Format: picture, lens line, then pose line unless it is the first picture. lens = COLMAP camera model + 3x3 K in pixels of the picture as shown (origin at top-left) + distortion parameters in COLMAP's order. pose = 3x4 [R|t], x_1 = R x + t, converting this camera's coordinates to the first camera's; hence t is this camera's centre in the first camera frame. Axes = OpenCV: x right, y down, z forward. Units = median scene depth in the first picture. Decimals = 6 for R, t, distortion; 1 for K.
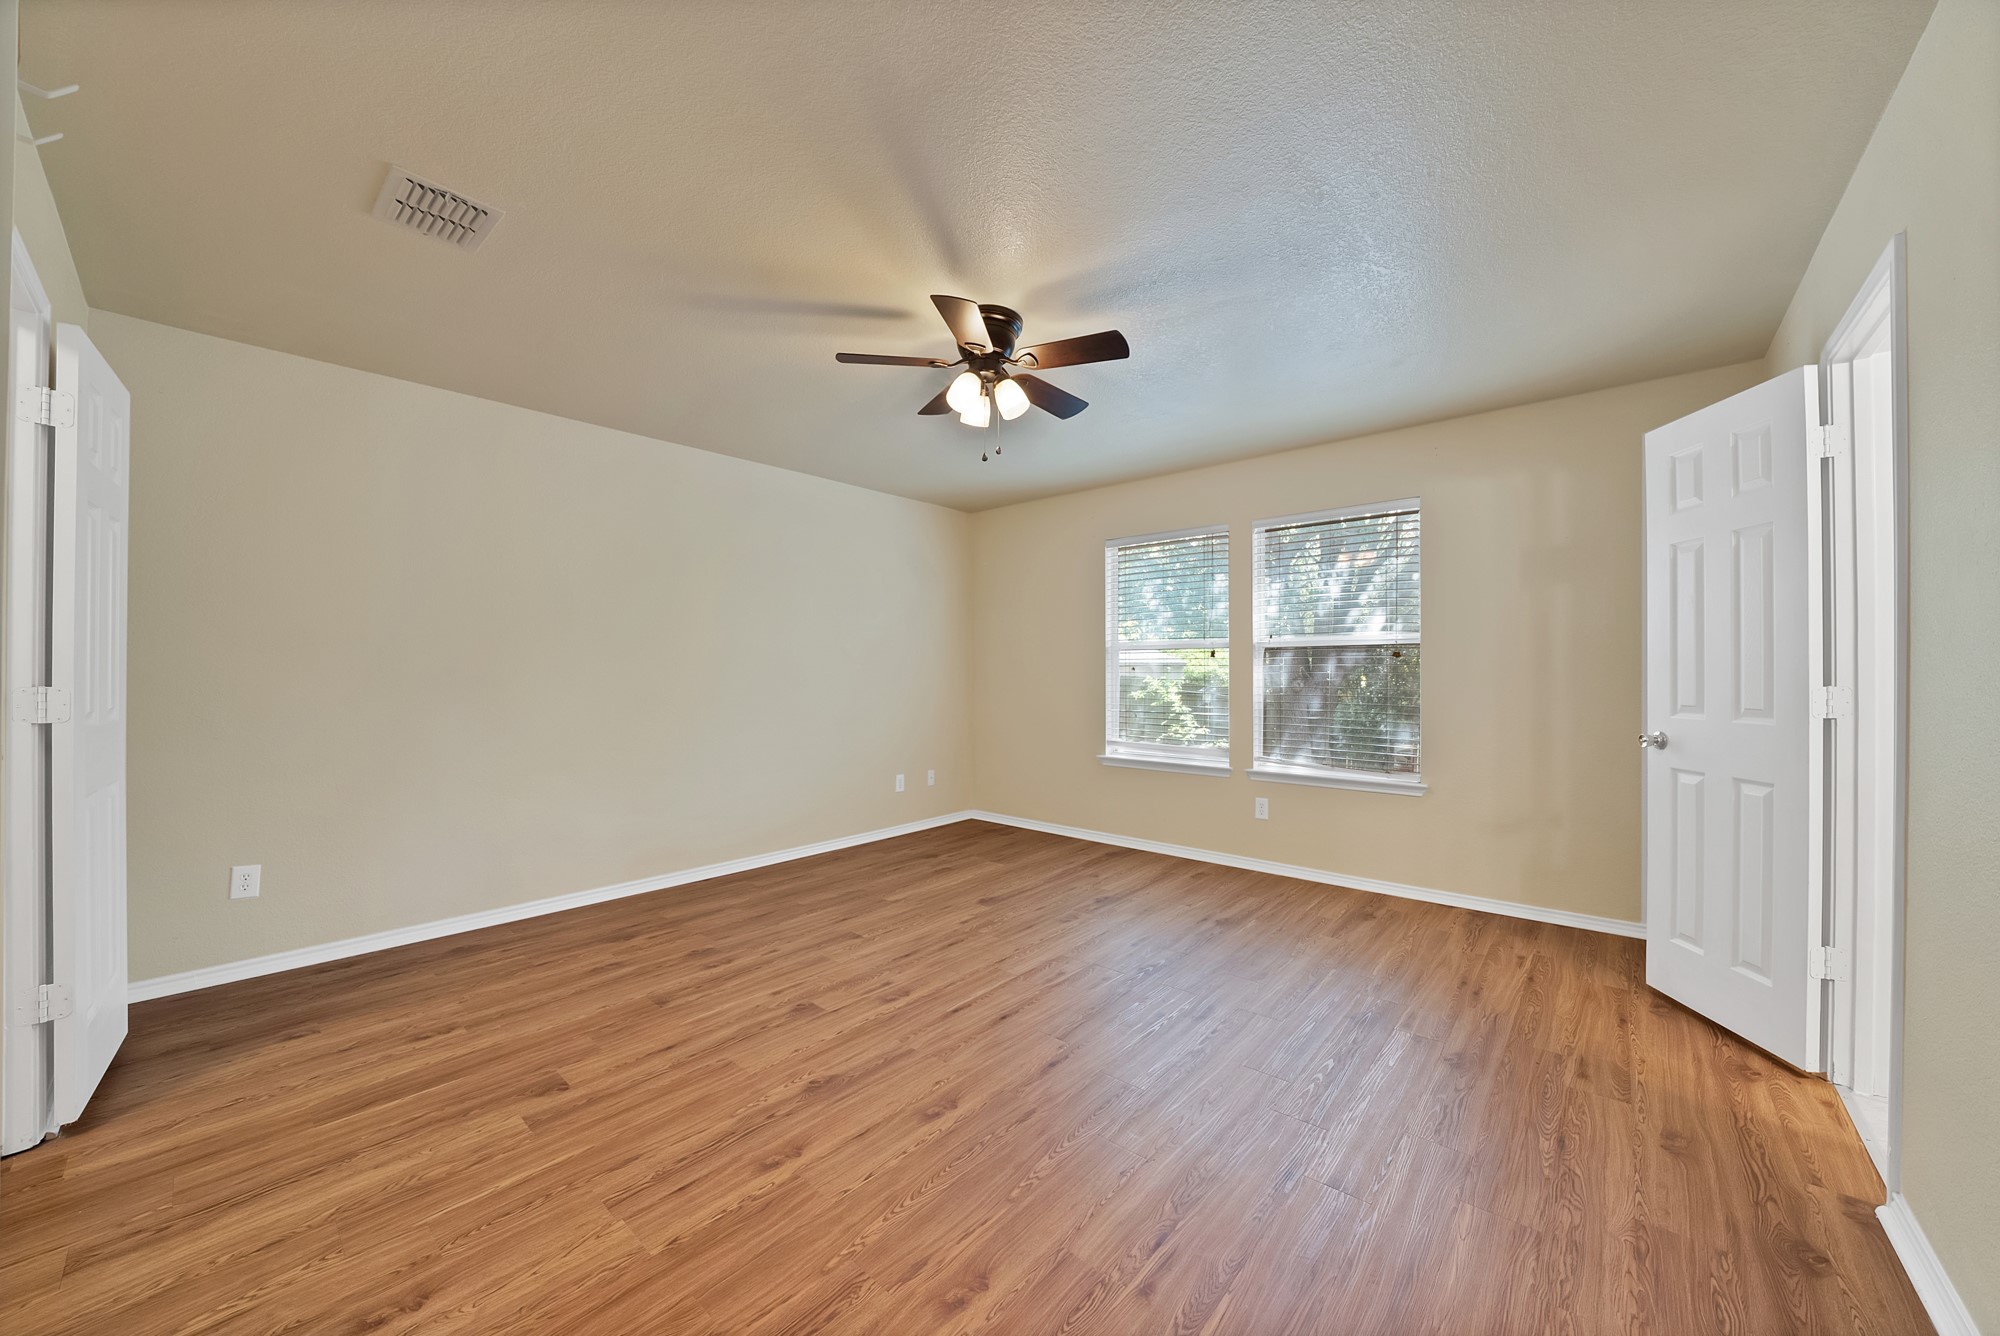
lens RADIAL K [[717.7, 0, 997.4], [0, 717.7, 672.8], [0, 0, 1]] dist [-0.018033, 0.000321]
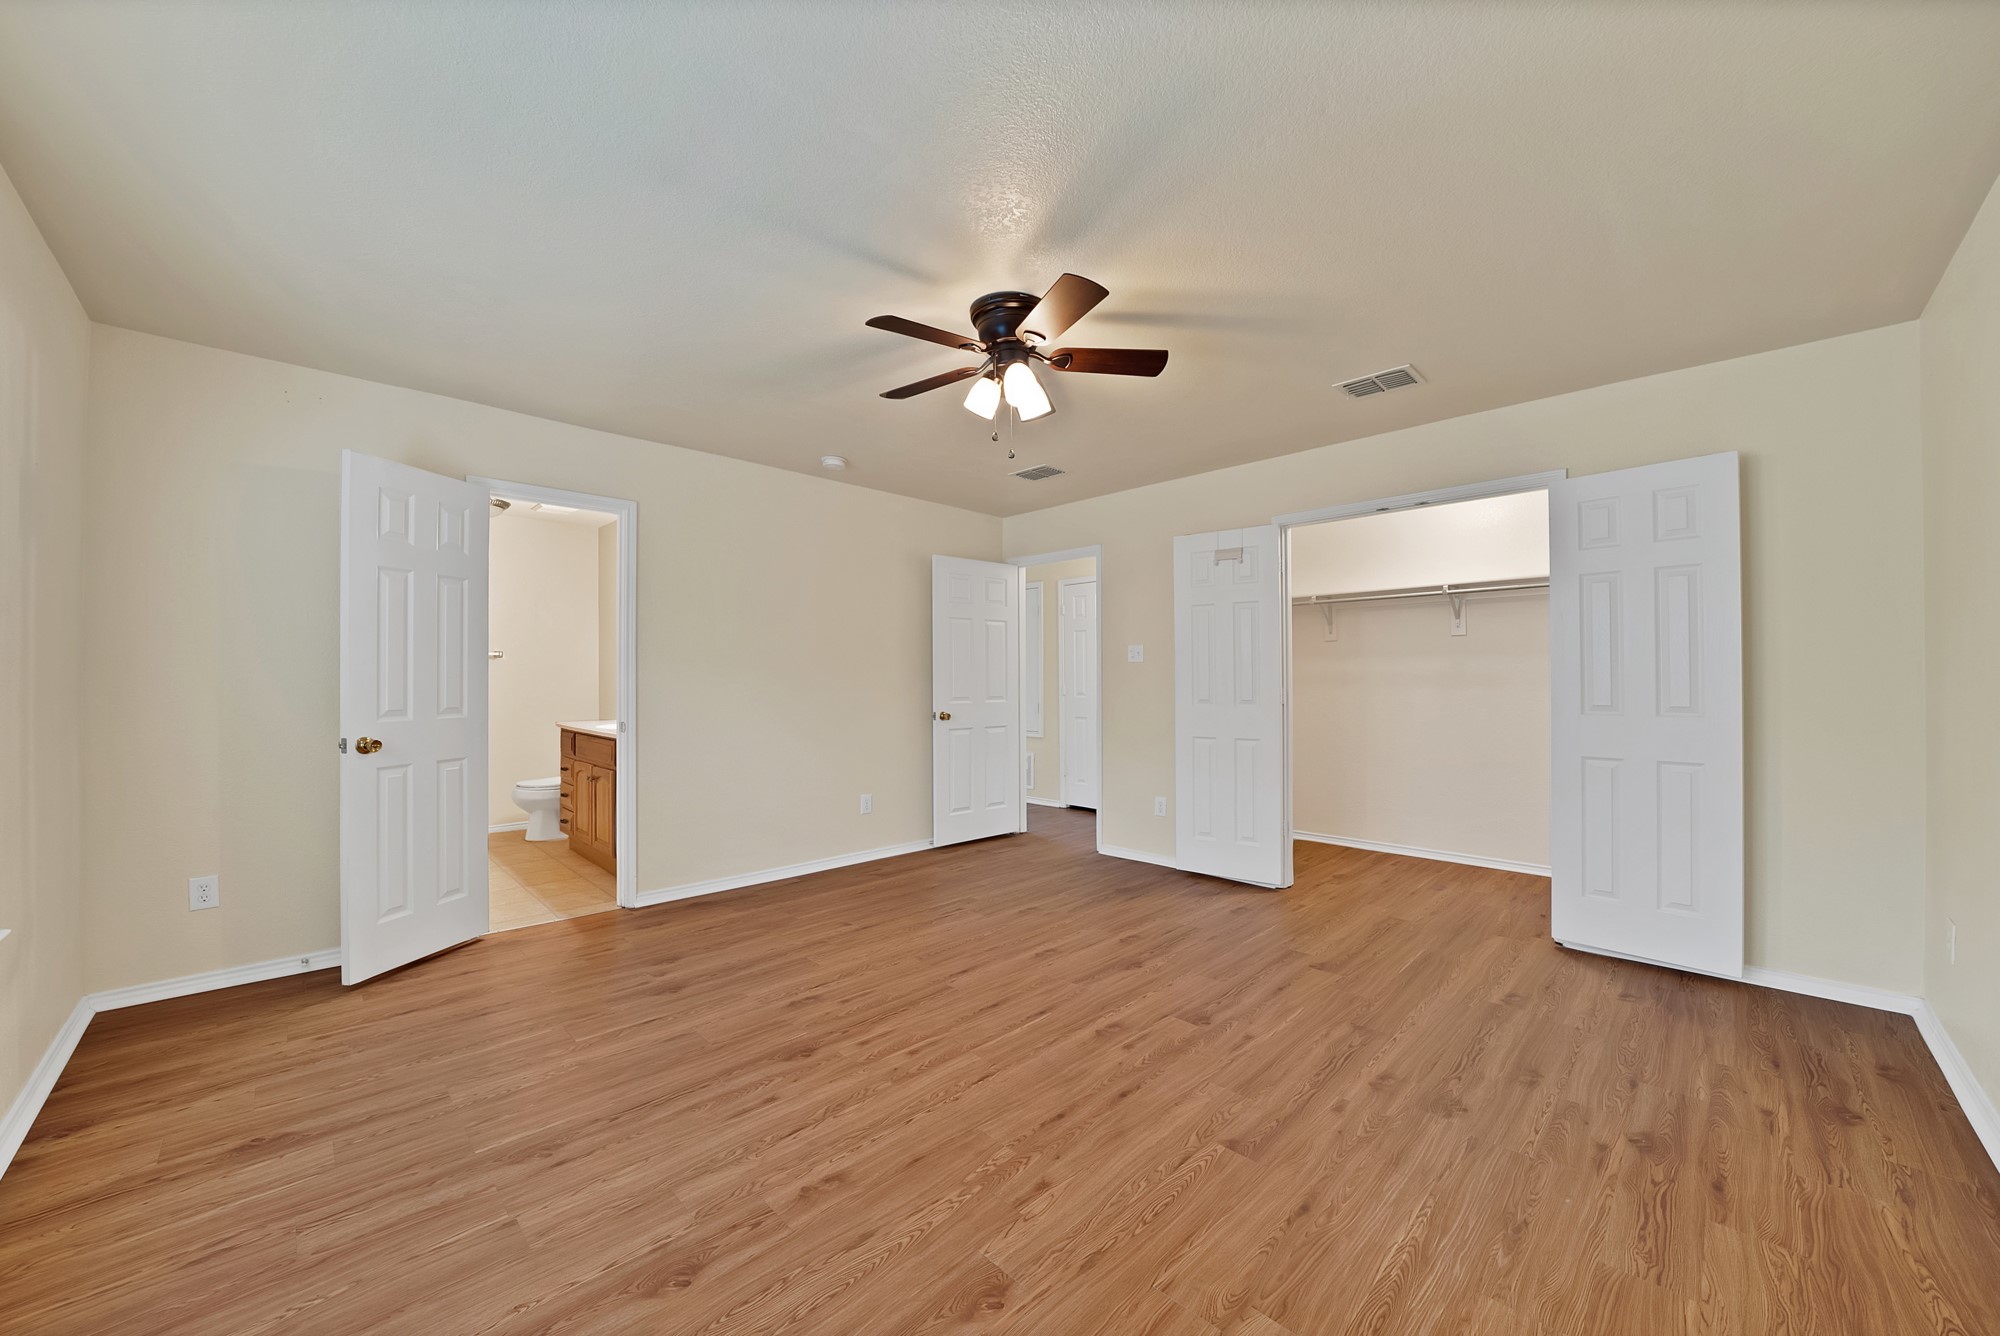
lens RADIAL K [[717.7, 0, 997.4], [0, 717.7, 672.8], [0, 0, 1]] dist [-0.018033, 0.000321]
pose [[-0.997342, 0.001012, 0.072861, -0.065875], [0.000310, 0.999953, -0.009646, 0.008253], [-0.072868, -0.009597, -0.997295, 1.900786]]
